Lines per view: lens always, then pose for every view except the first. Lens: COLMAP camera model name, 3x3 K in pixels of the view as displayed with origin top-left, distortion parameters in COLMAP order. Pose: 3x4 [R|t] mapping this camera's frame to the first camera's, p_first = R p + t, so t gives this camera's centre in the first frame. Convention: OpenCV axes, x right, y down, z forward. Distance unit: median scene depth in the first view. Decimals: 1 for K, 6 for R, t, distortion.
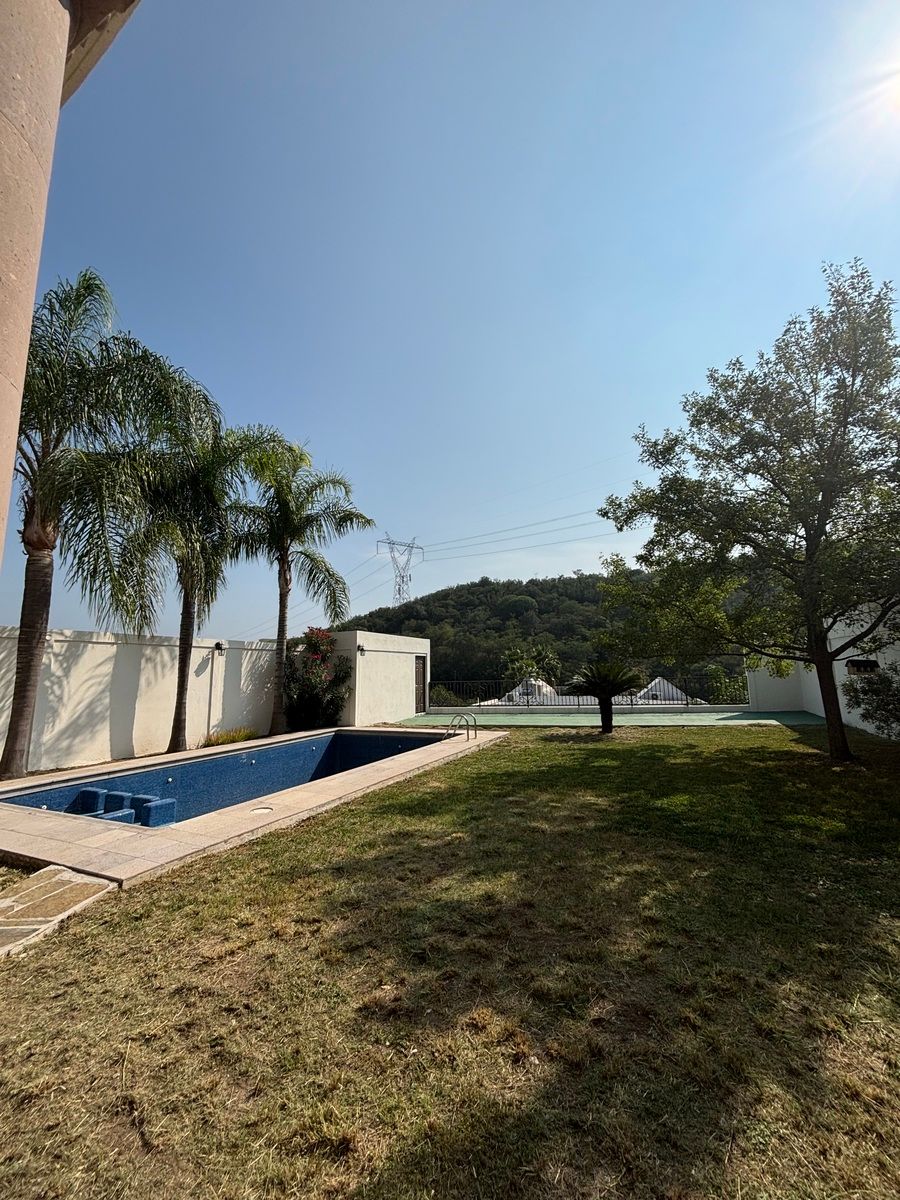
lens RADIAL K [[485.5, 0, 445.4], [0, 485.5, 599.3], [0, 0, 1]] dist [0.000658, -0.000441]
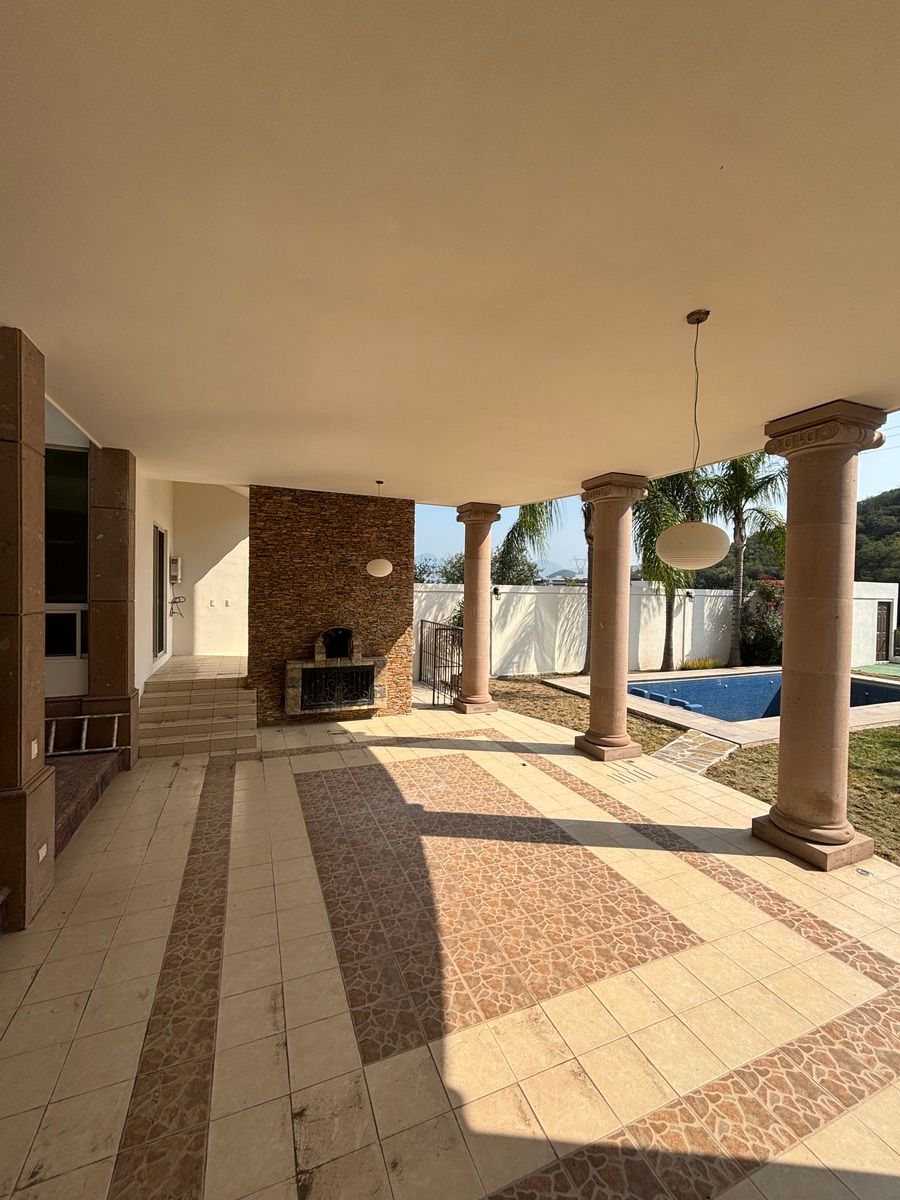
lens RADIAL K [[485.5, 0, 448.0], [0, 485.5, 601.0], [0, 0, 1]] dist [0.000658, -0.000441]
pose [[0.742565, 0.049370, -0.667952, -0.073858], [0.067995, 0.986570, 0.148510, -0.116897], [0.666314, -0.155696, 0.729235, -0.355230]]
